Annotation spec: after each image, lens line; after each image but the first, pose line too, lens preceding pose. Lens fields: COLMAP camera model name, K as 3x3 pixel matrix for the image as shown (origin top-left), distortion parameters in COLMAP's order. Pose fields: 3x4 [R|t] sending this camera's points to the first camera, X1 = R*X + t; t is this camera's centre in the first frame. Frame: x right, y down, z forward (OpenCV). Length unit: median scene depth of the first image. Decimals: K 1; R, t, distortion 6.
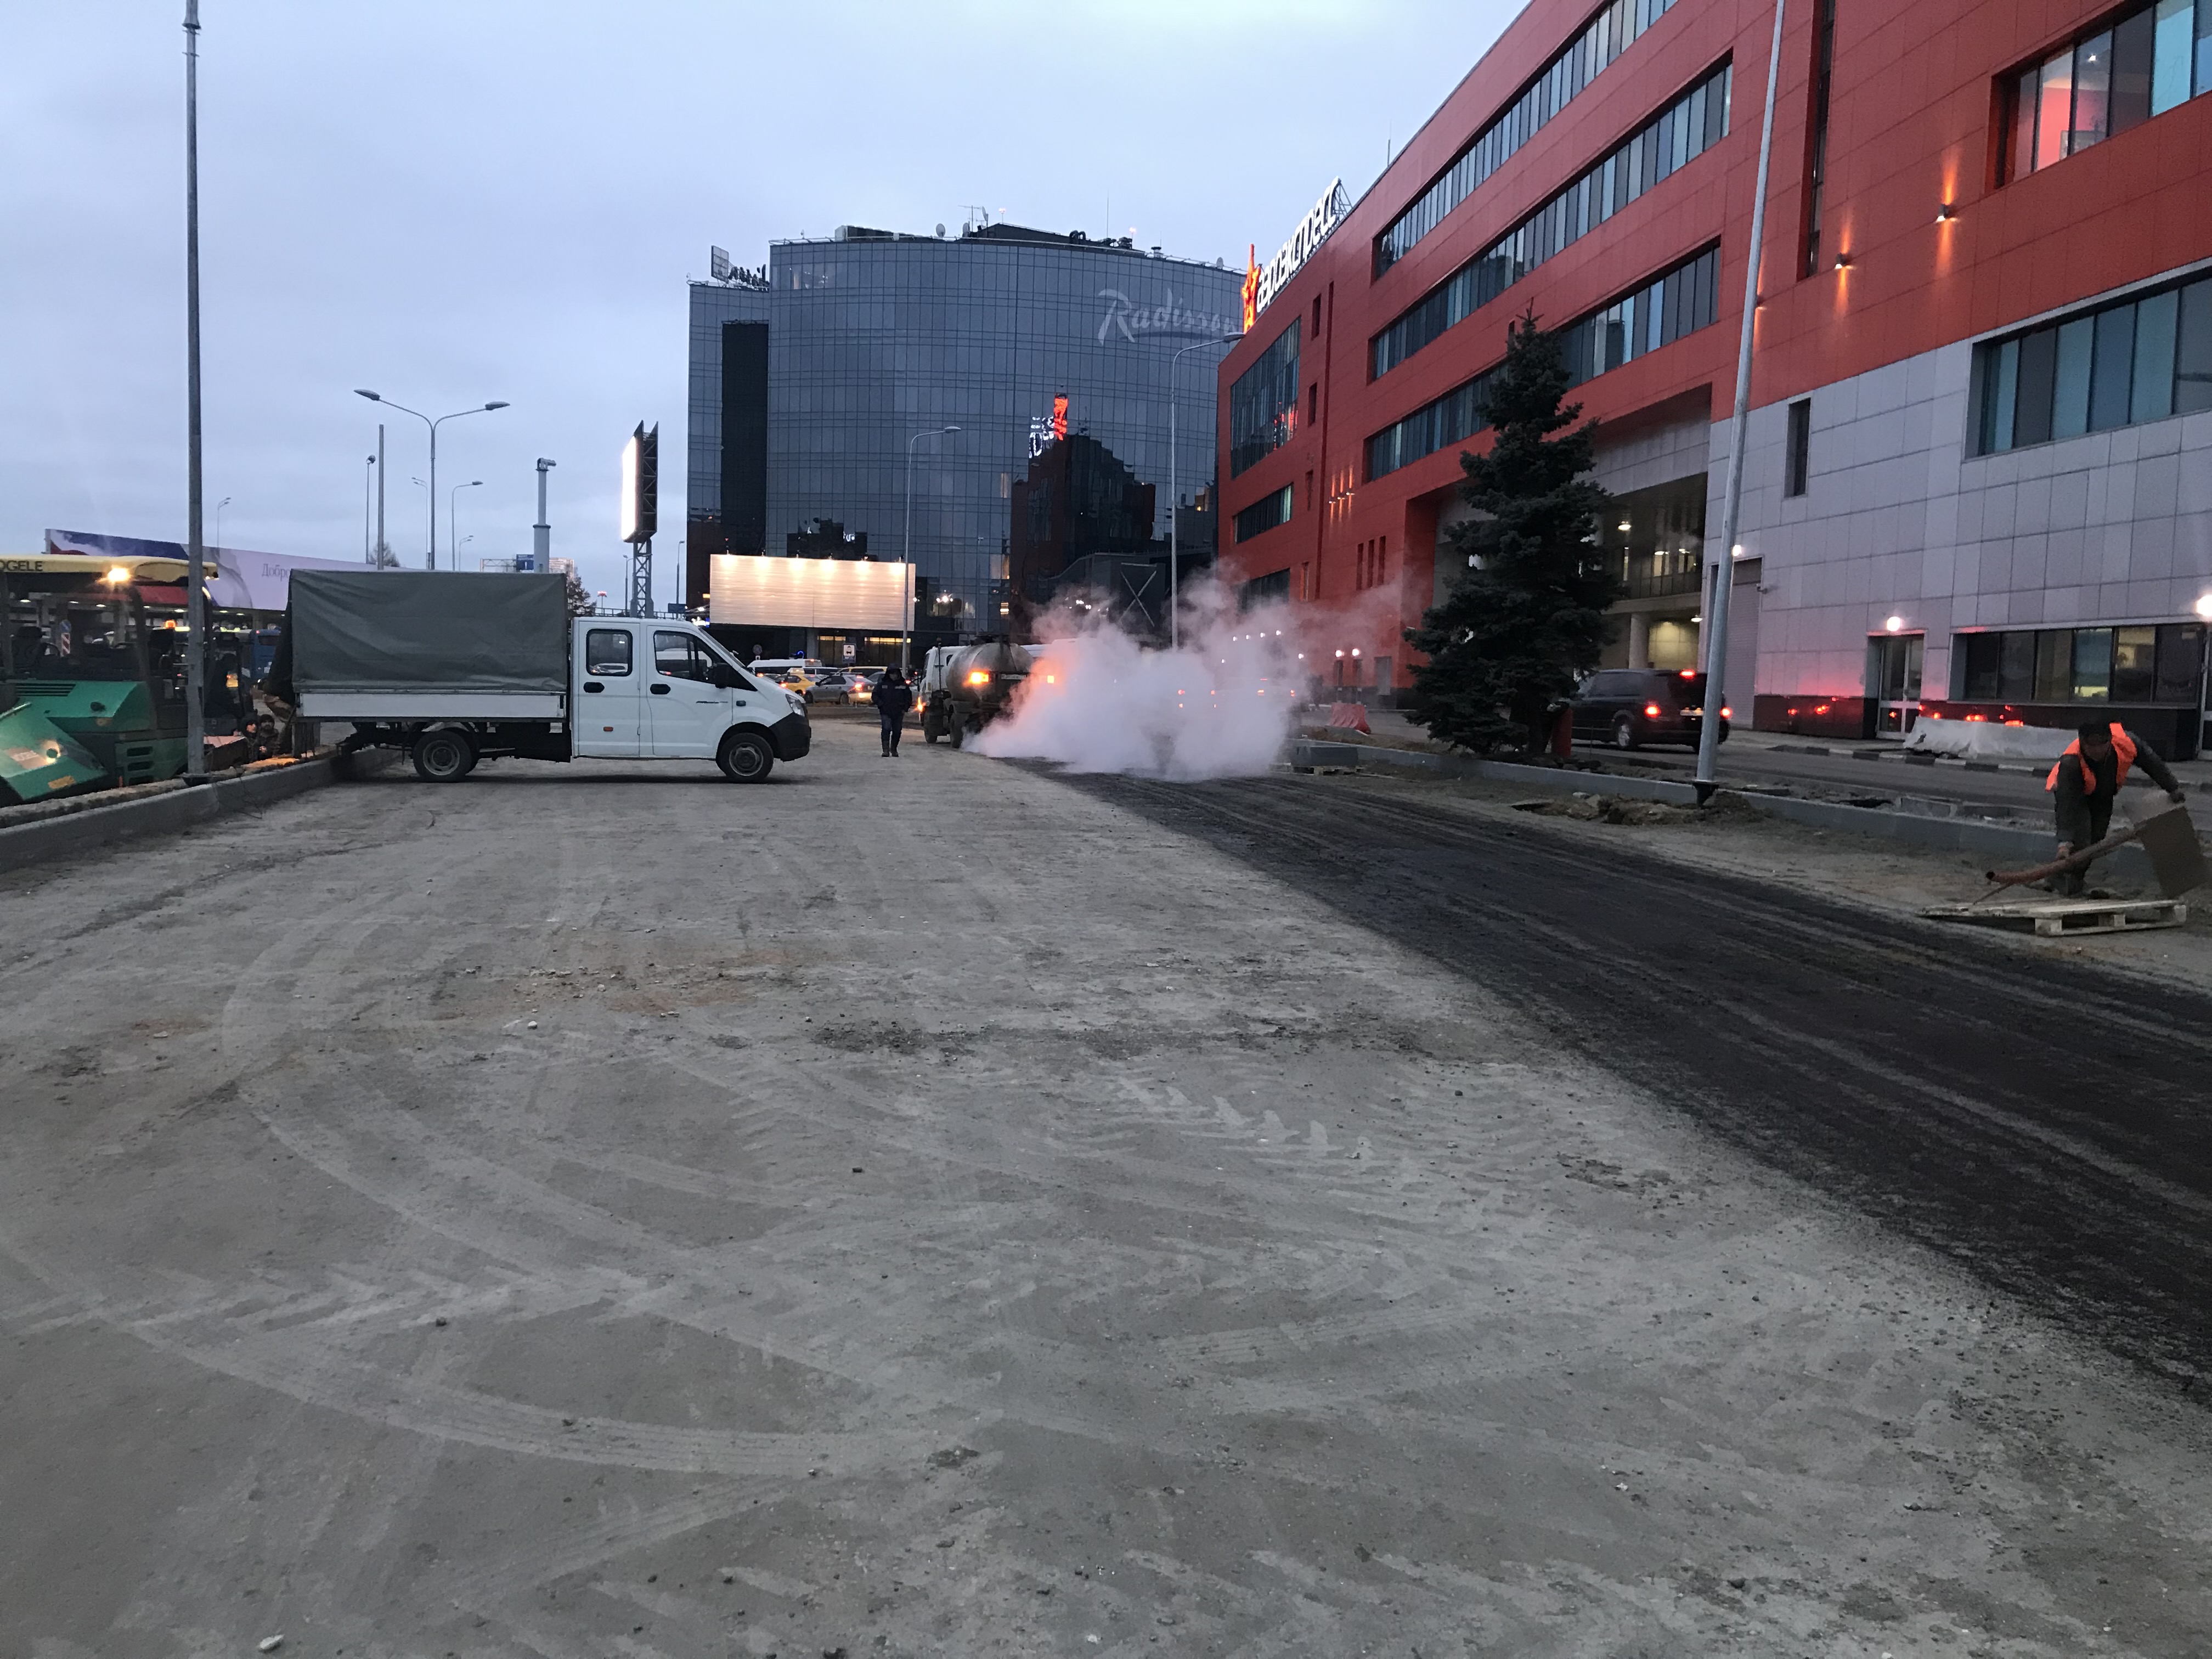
lens RADIAL K [[1695.4, 0, 1106.0], [0, 1695.4, 829.5], [0, 0, 1]] dist [0.176589, -0.514188]
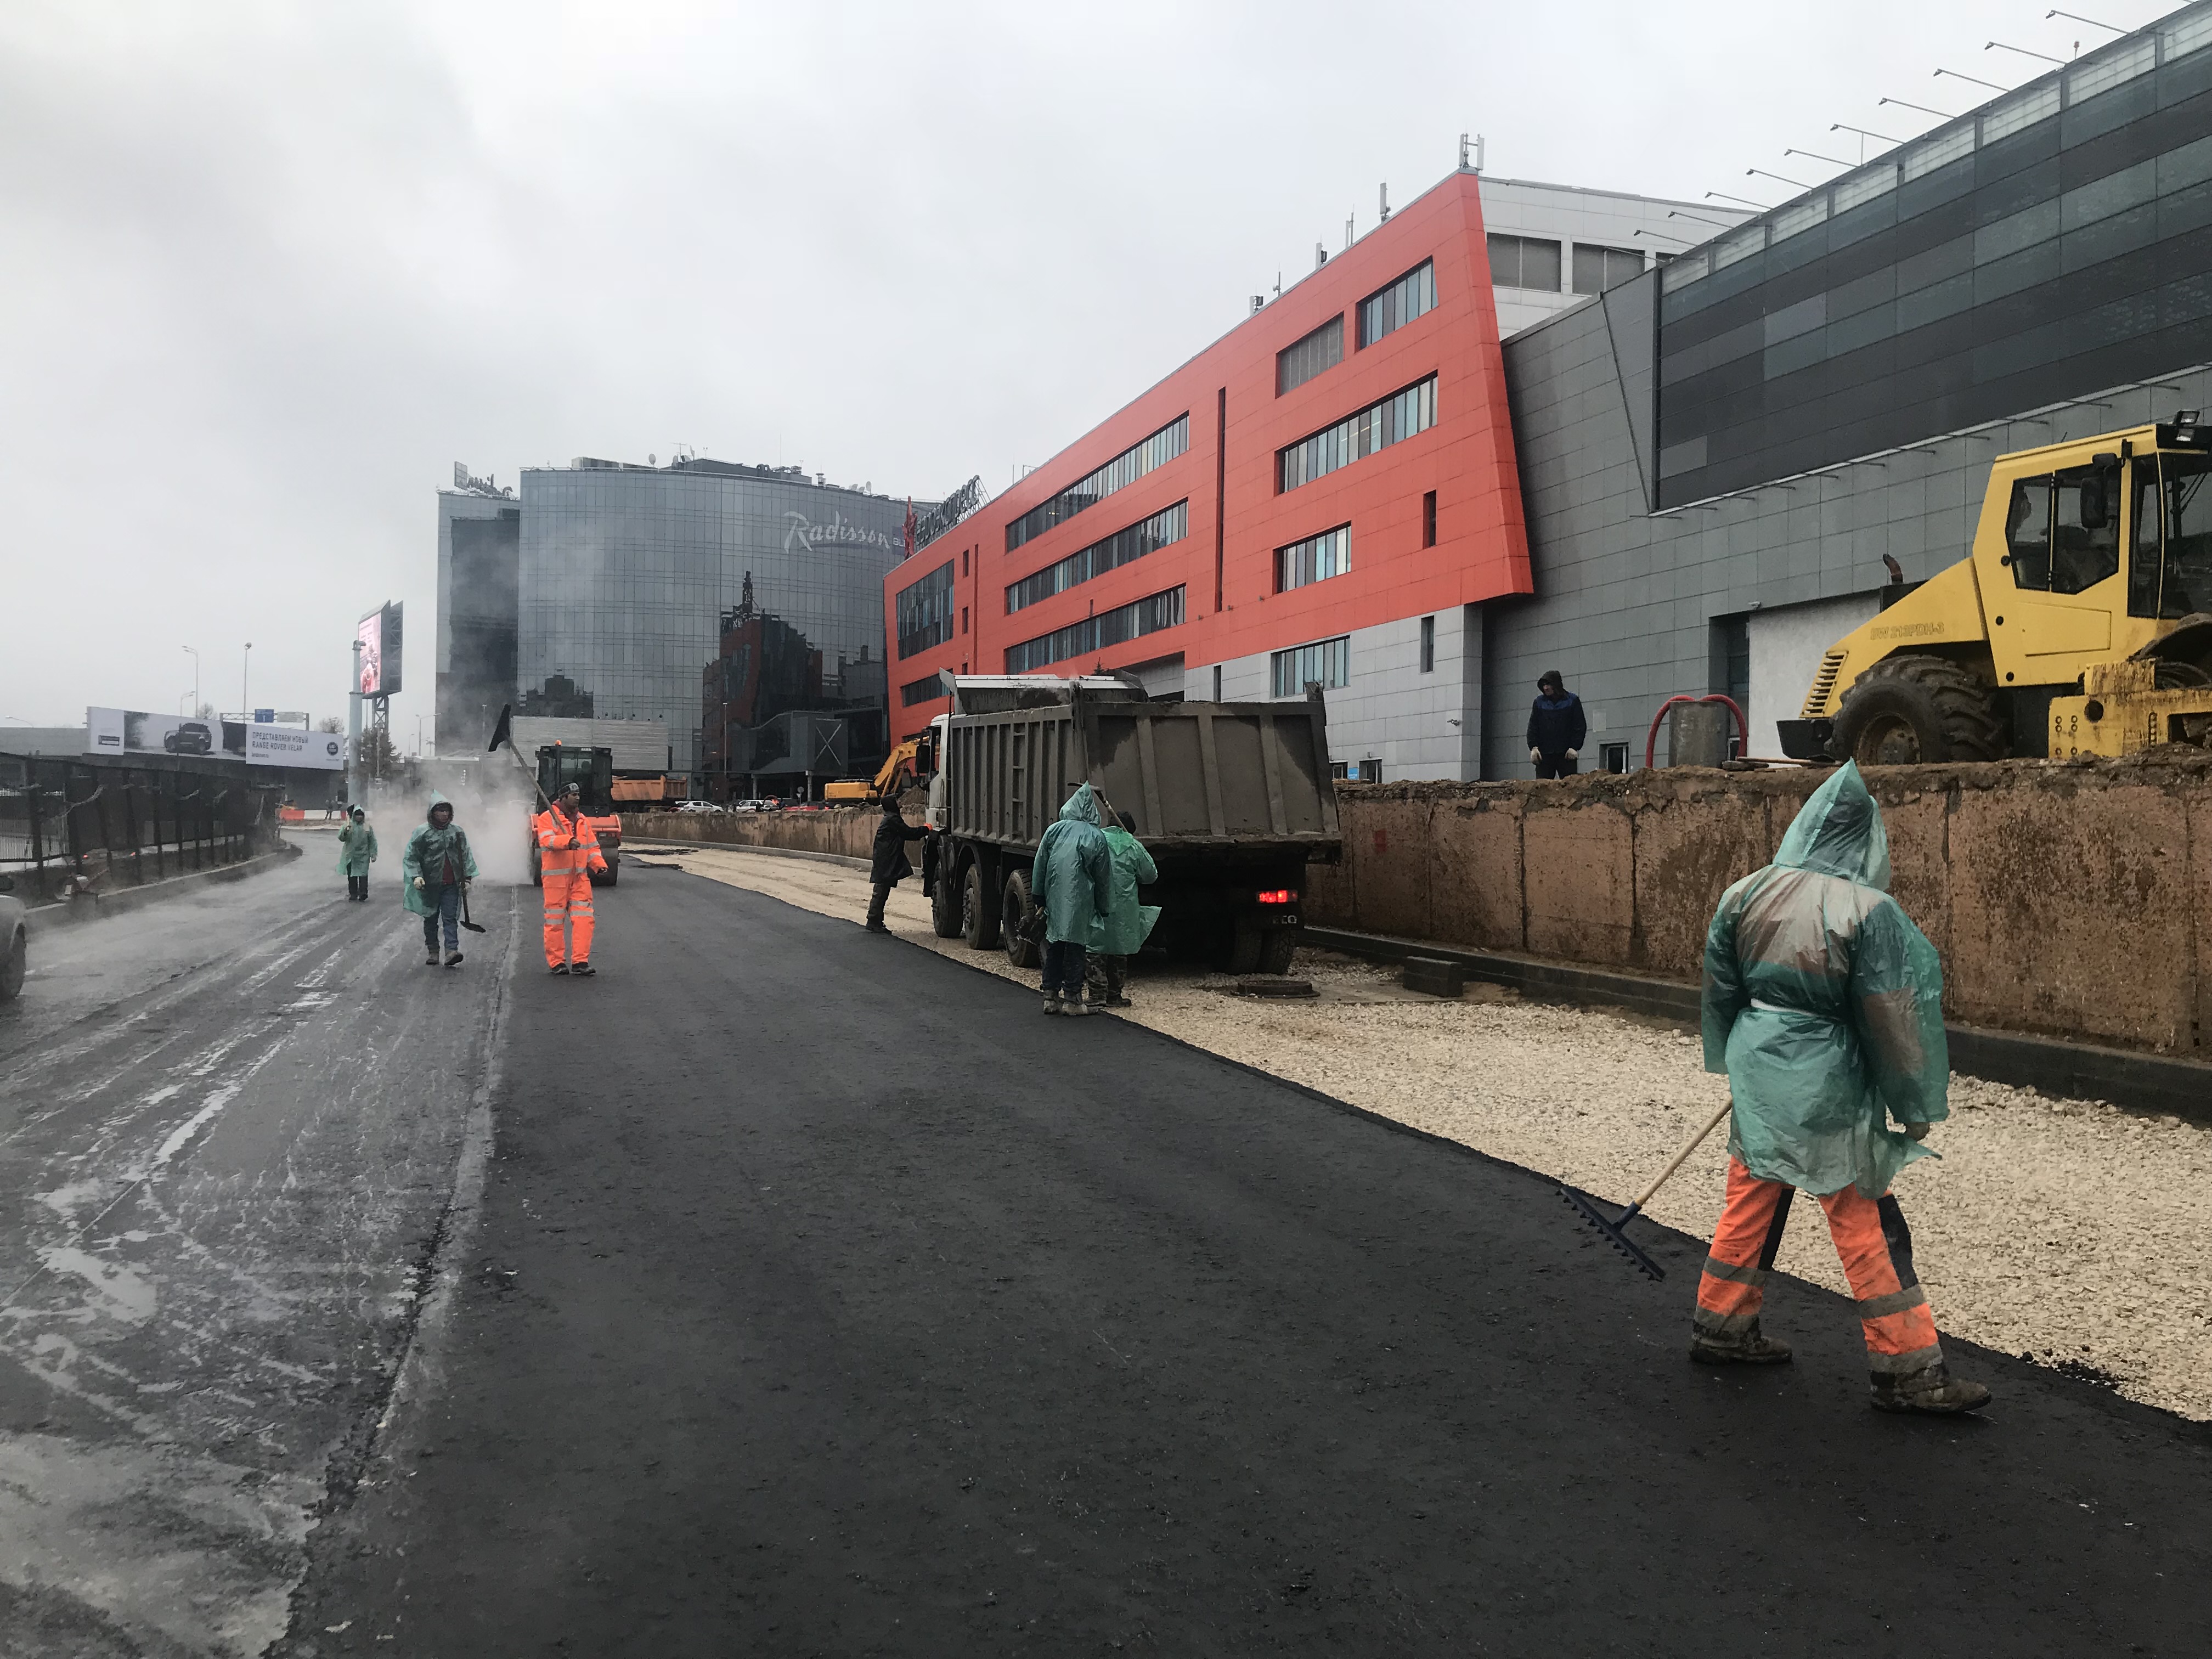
lens RADIAL K [[1695.4, 0, 1106.0], [0, 1695.4, 829.5], [0, 0, 1]] dist [0.176589, -0.514188]
pose [[0.972779, -0.015107, 0.231241, -0.069764], [0.033530, 0.996548, -0.075950, 0.035112], [-0.229295, 0.081637, 0.969927, -0.301917]]
